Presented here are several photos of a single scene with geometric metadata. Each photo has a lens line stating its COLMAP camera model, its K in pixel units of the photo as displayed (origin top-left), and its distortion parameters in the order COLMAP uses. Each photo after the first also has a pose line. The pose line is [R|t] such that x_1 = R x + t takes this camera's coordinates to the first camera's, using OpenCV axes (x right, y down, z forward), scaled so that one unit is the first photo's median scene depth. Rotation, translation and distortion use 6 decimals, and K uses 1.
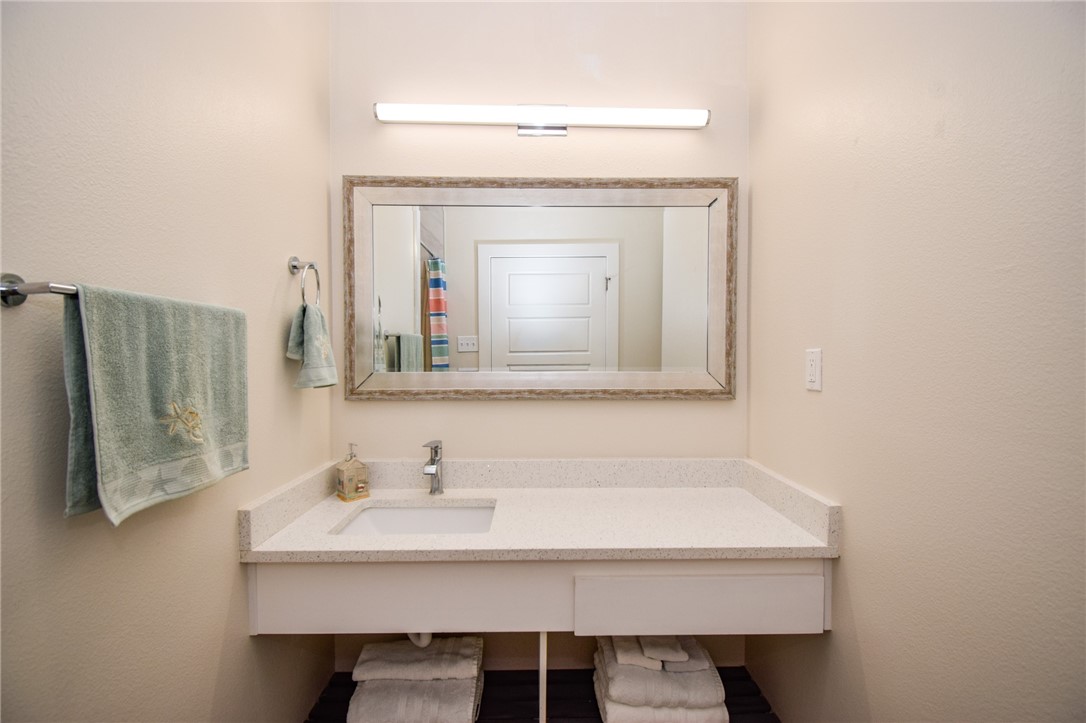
lens RADIAL K [[480.8, 0, 557.0], [0, 480.8, 361.8], [0, 0, 1]] dist [0.021538, -0.024454]
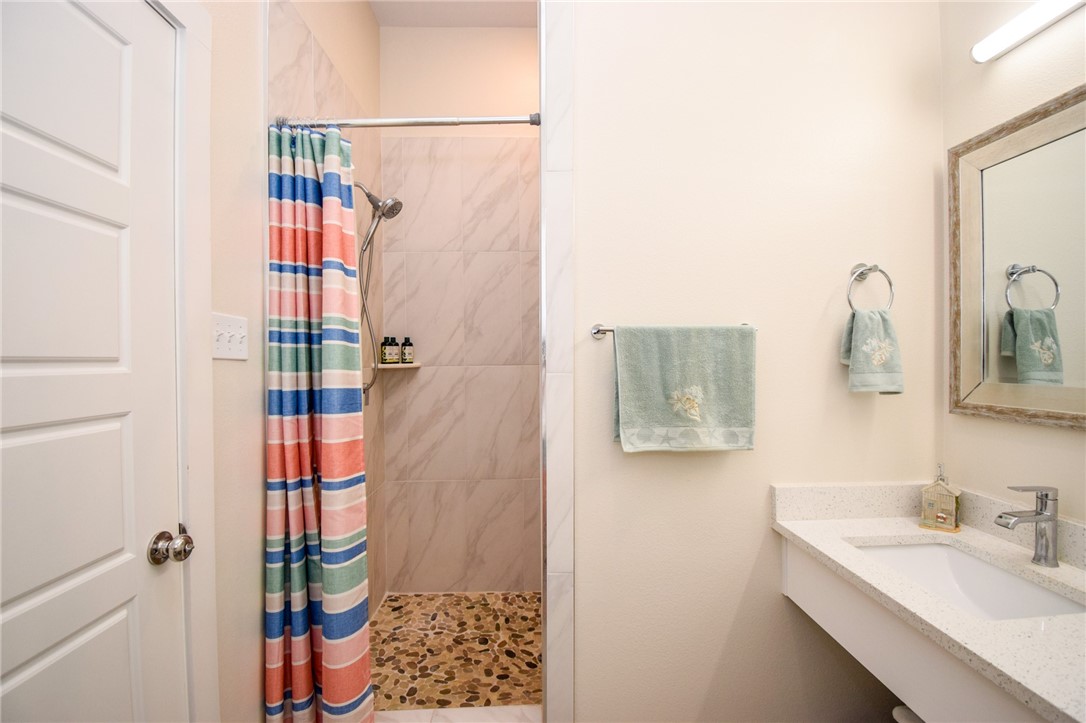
lens RADIAL K [[494.6, 0, 546.3], [0, 494.6, 362.9], [0, 0, 1]] dist [0.023918, -0.027046]
pose [[-0.003043, 0.008093, -0.999963, 0.468276], [-0.010660, 0.999910, 0.008125, -0.009201], [0.999939, 0.010684, -0.002957, 0.315897]]
